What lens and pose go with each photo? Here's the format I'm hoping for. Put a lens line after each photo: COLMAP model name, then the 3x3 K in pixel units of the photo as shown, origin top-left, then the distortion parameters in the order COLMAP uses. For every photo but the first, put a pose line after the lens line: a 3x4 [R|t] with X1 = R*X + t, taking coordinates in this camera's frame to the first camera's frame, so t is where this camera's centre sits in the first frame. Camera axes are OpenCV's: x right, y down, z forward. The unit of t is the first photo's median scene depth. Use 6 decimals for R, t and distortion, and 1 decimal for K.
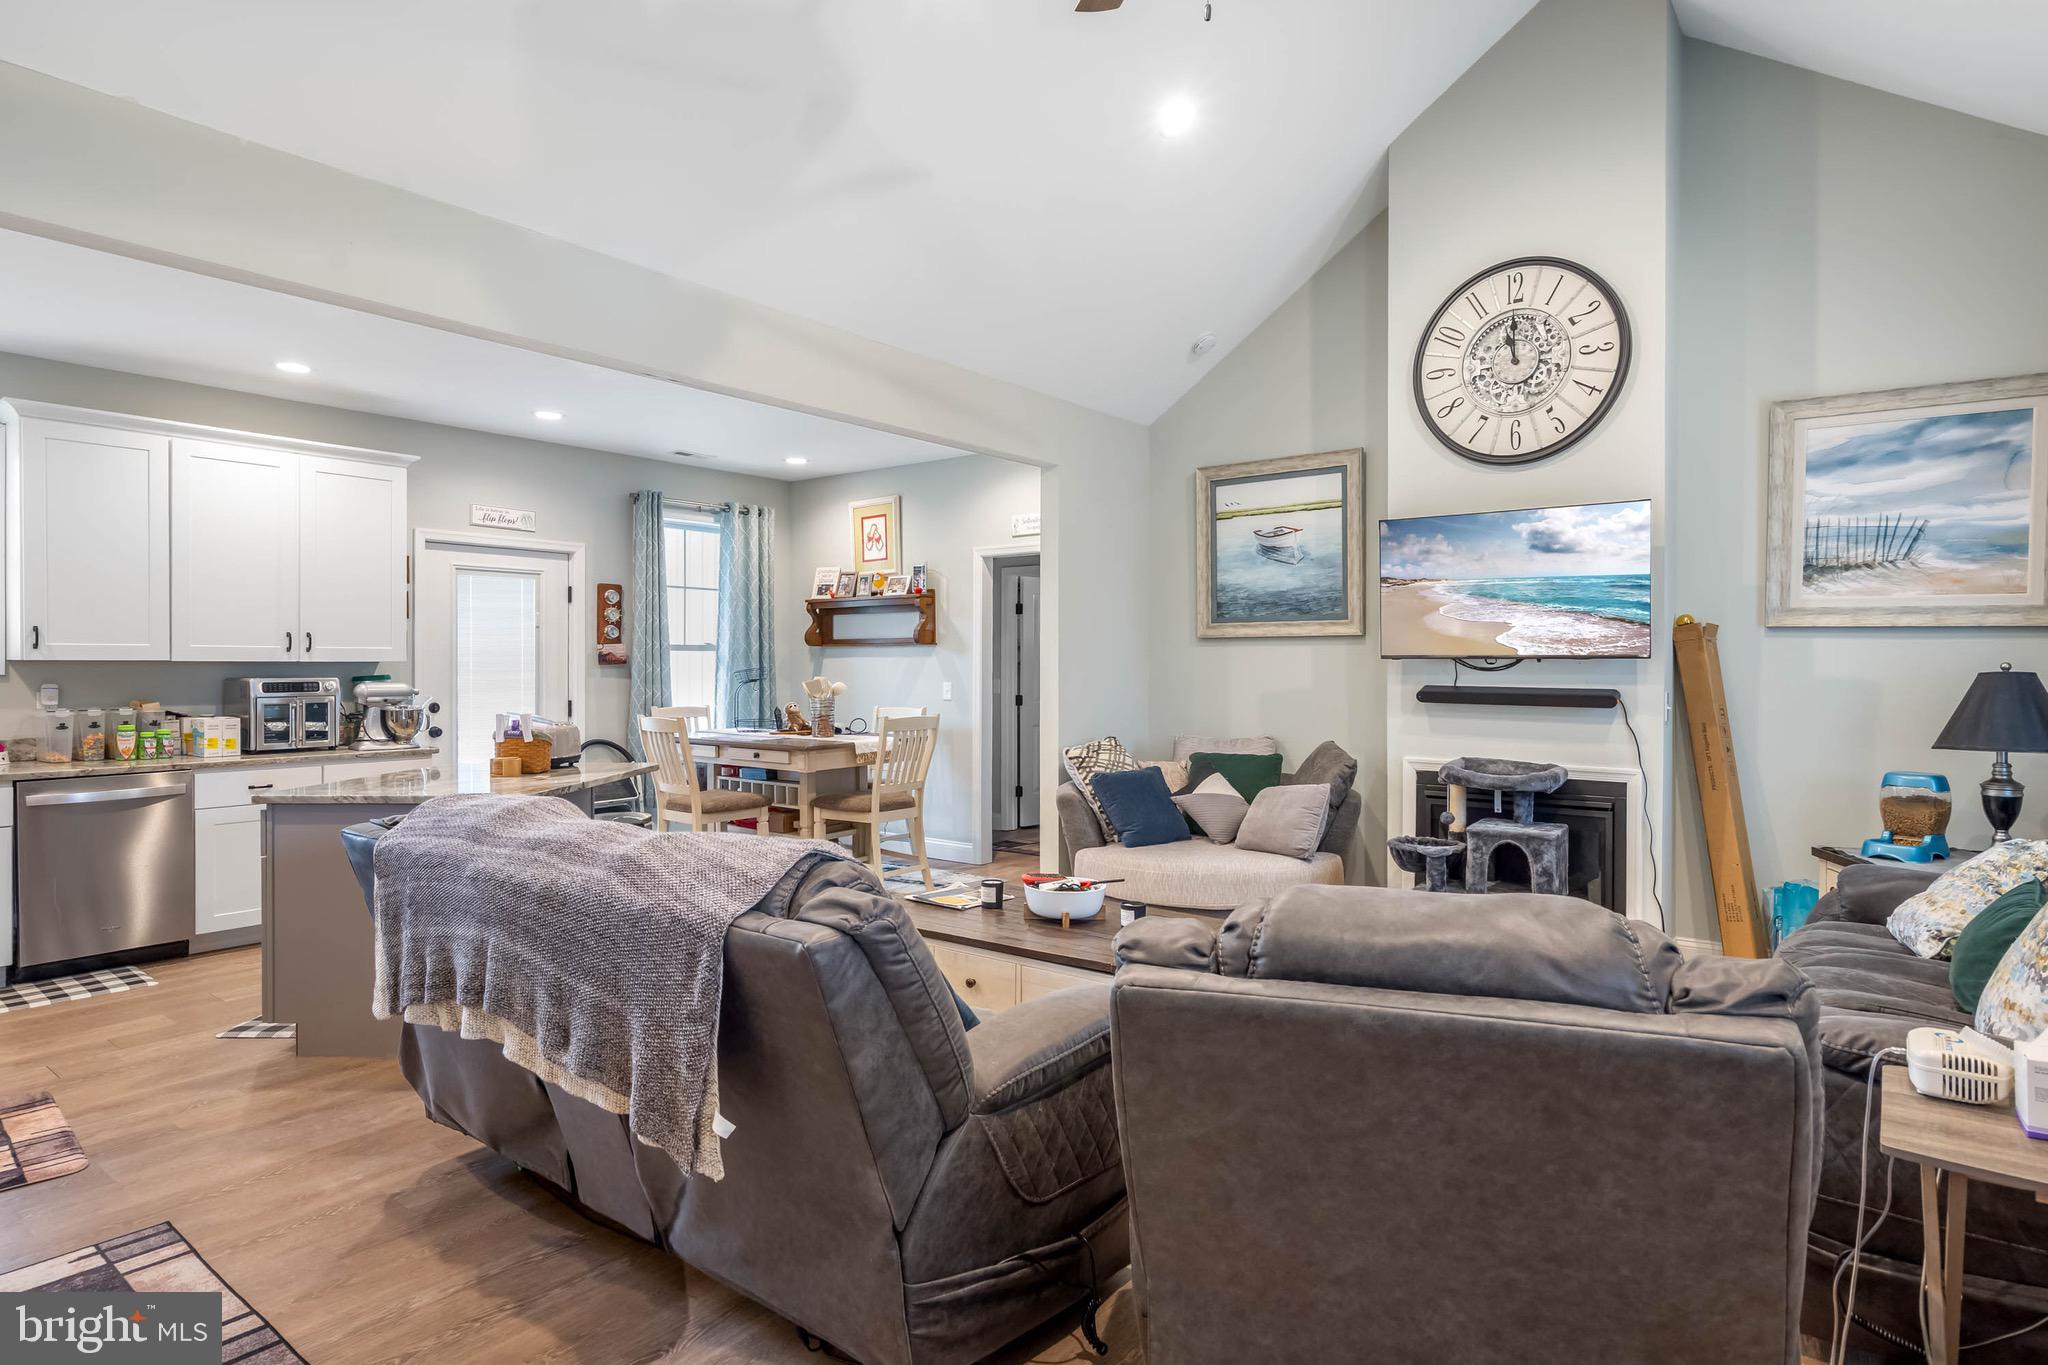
lens RADIAL K [[1111.3, 0, 1022.6], [0, 1111.3, 671.4], [0, 0, 1]] dist [-0.001113, 0.003462]
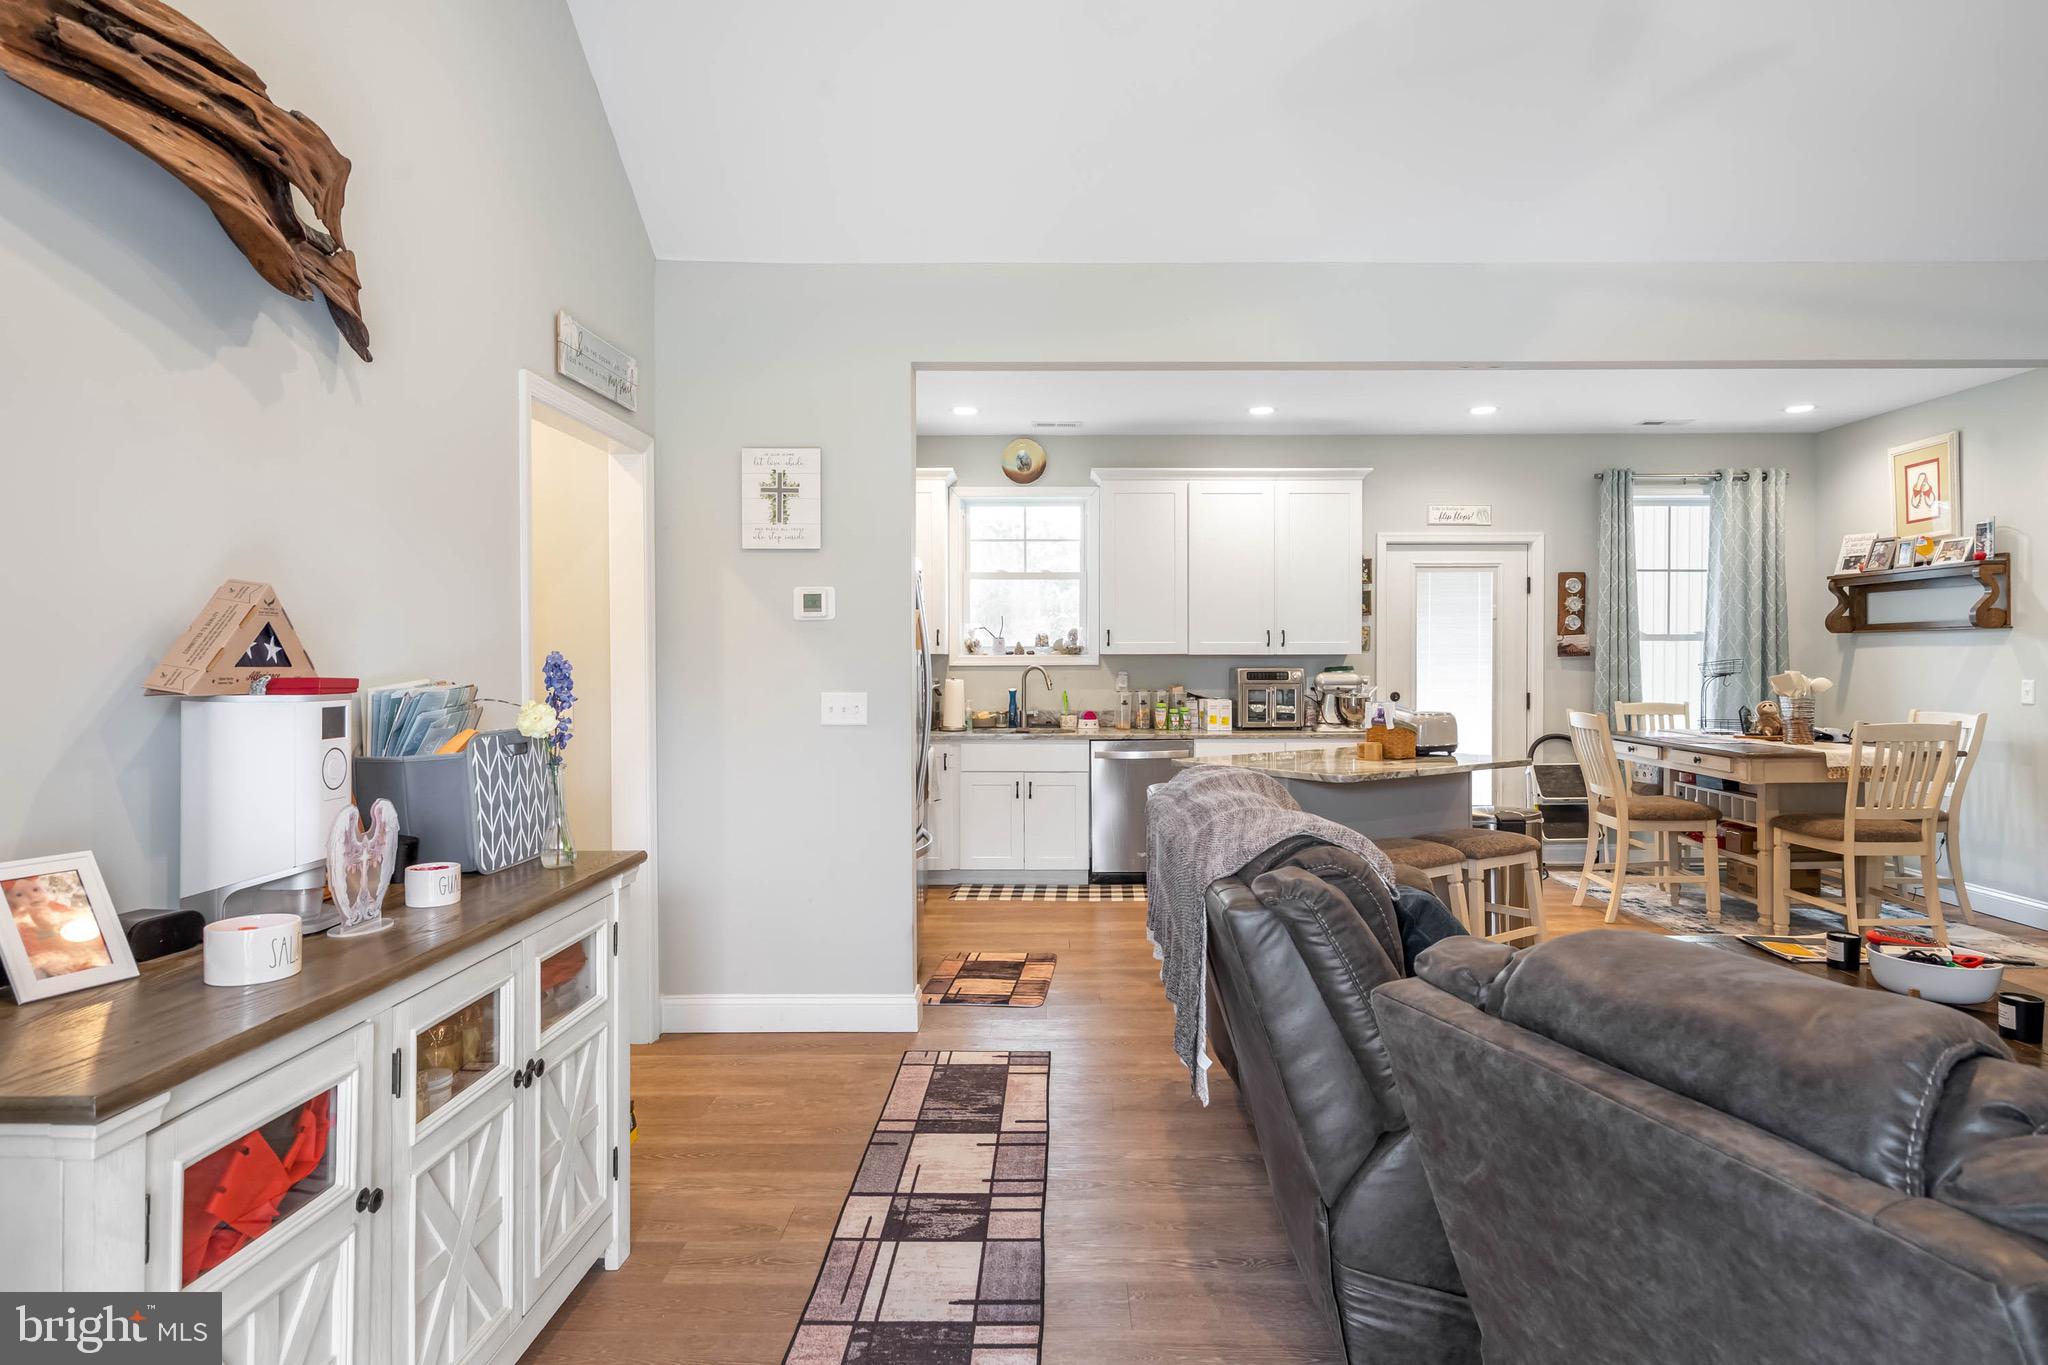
lens RADIAL K [[1166.1, 0, 1066.8], [0, 1166.1, 666.6], [0, 0, 1]] dist [0.010785, -0.000811]
pose [[0.620824, 0.004519, -0.783937, 0.198243], [-0.002272, 0.999990, 0.003965, -0.000499], [0.783946, -0.000680, 0.620828, 0.046050]]
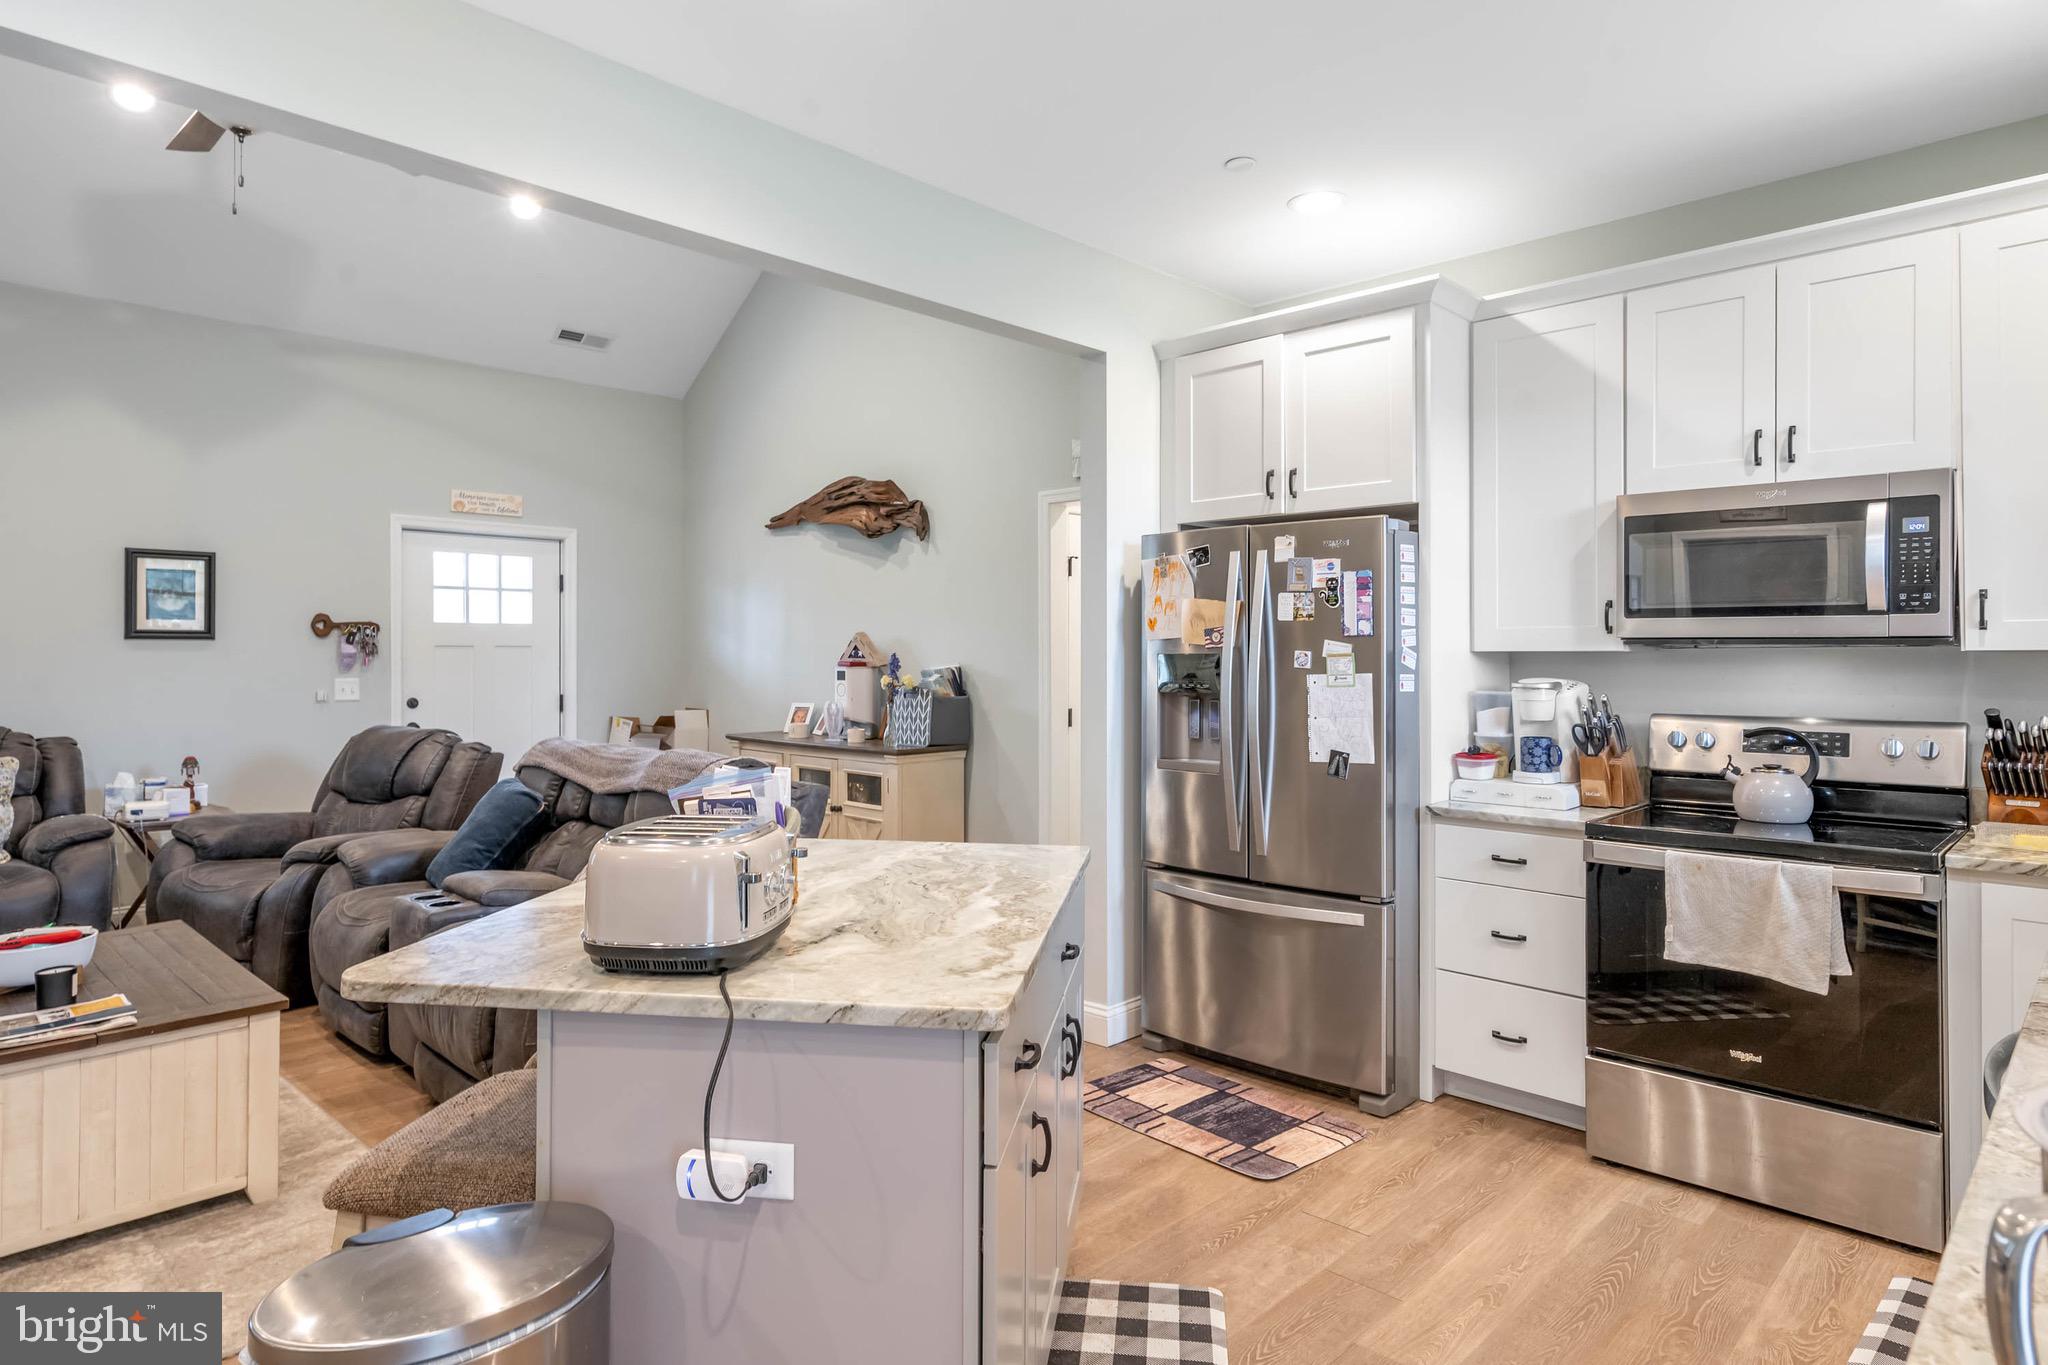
lens RADIAL K [[1171.1, 0, 1041.1], [0, 1171.1, 650.3], [0, 0, 1]] dist [-0.005188, 0.006874]
pose [[-0.994804, -0.000709, 0.101811, -0.512145], [-0.000545, 0.999999, 0.001641, -0.008069], [-0.101812, 0.001577, -0.994802, 1.185765]]
